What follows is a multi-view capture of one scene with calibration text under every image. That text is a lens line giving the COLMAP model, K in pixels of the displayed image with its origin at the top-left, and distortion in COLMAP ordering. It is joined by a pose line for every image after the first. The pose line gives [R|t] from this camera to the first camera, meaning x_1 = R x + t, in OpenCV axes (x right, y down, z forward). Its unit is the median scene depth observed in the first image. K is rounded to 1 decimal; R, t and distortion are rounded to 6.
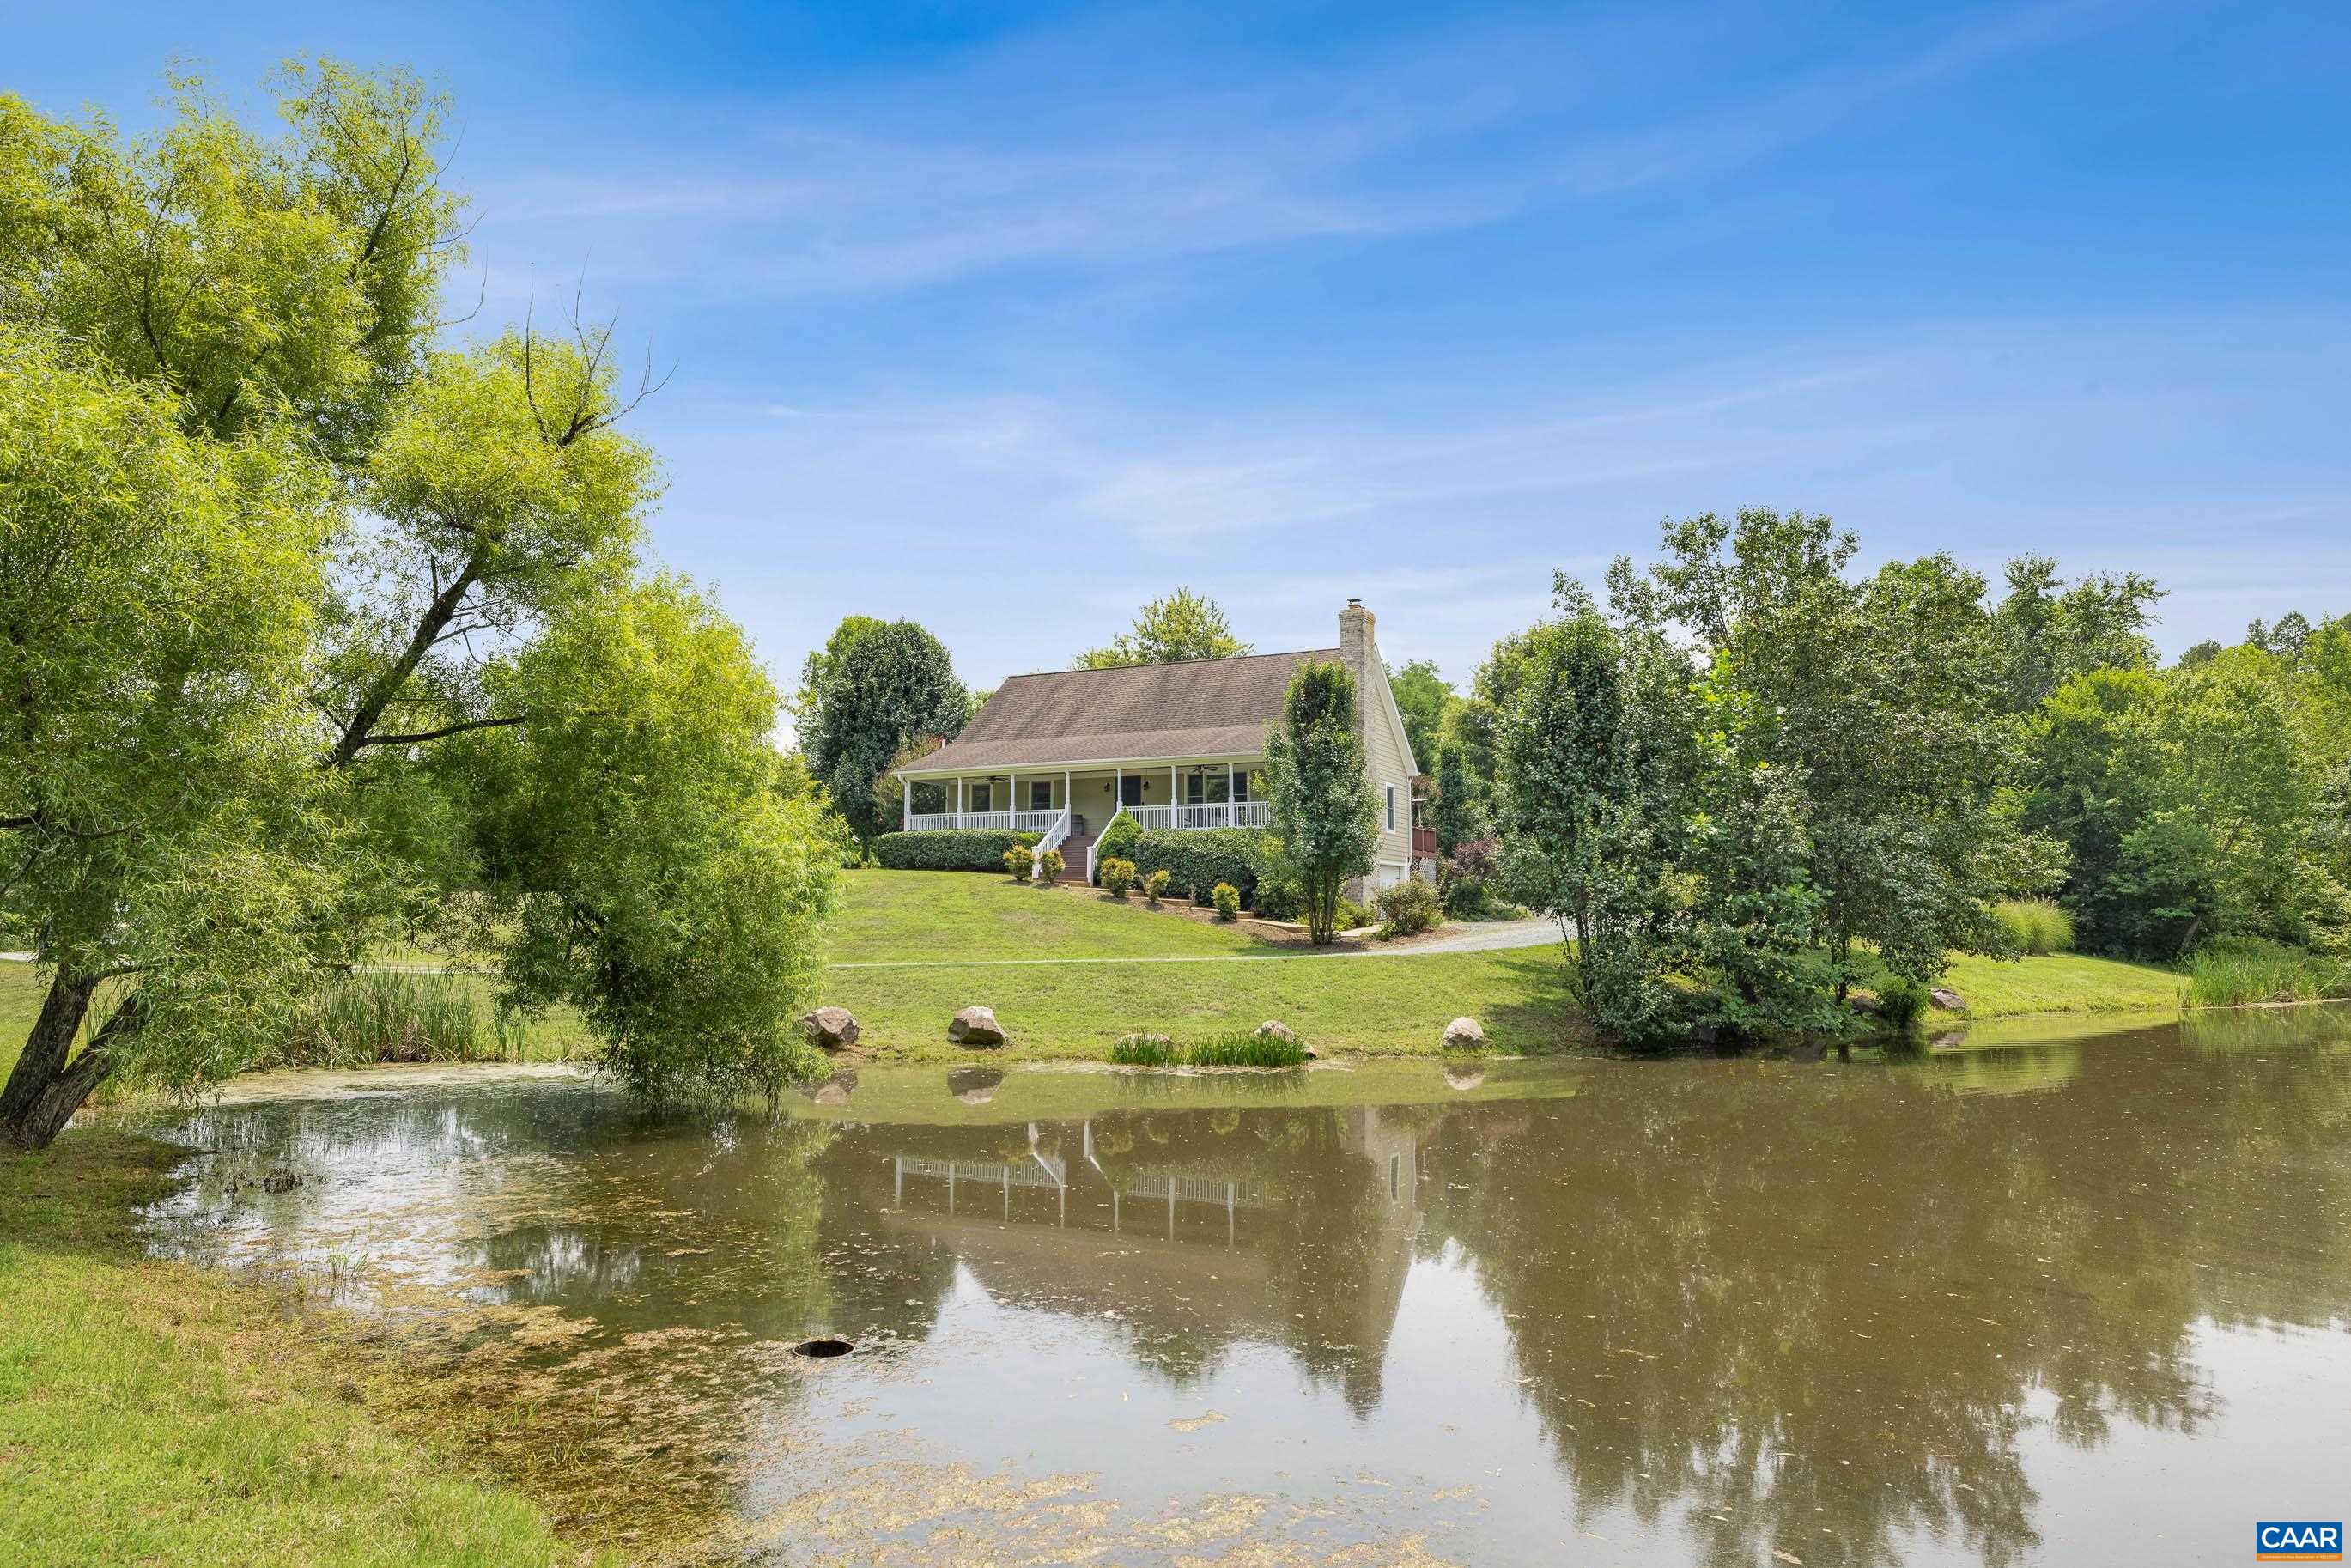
lens RADIAL K [[1441.9, 0, 1182.8], [0, 1441.9, 784.2], [0, 0, 1]] dist [-0.001165, 0.000558]
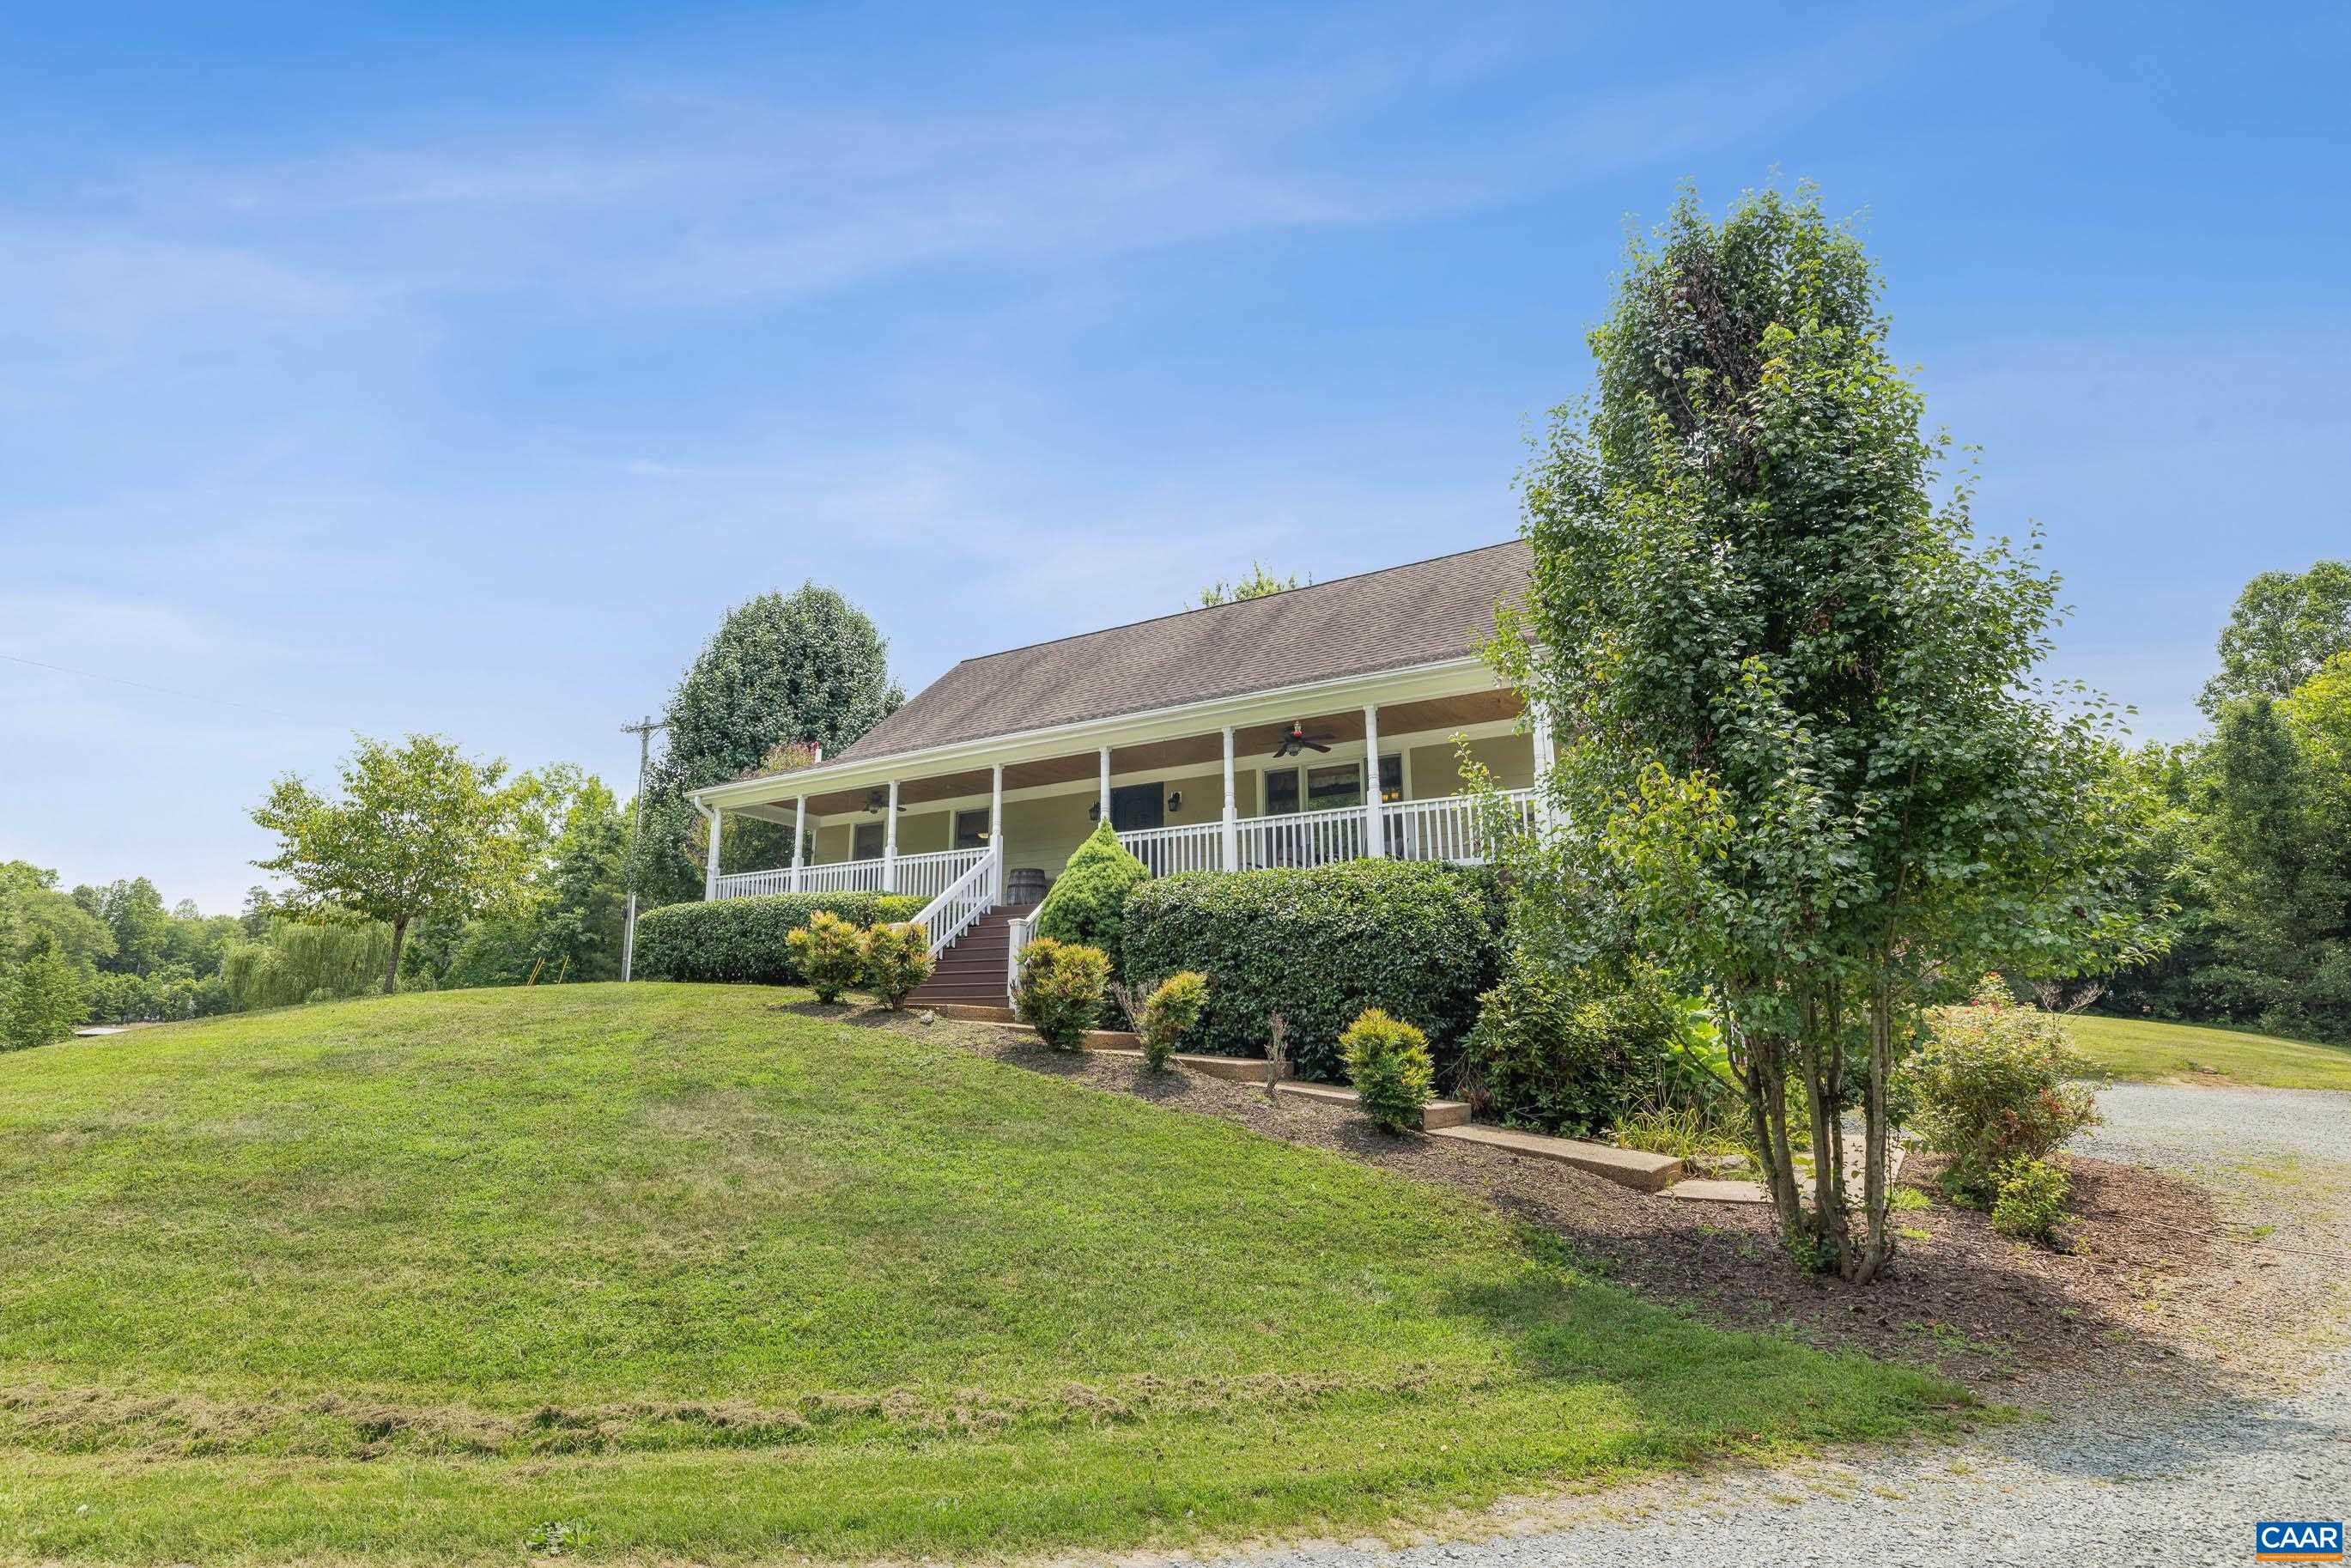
lens RADIAL K [[1194.5, 0, 1176.3], [0, 1194.5, 790.3], [0, 0, 1]] dist [0.027621, 0.000688]
pose [[0.996923, -0.011834, -0.077492, 0.005454], [0.002460, 0.992774, -0.119970, 0.049049], [0.078352, 0.119411, 0.989748, 0.686028]]
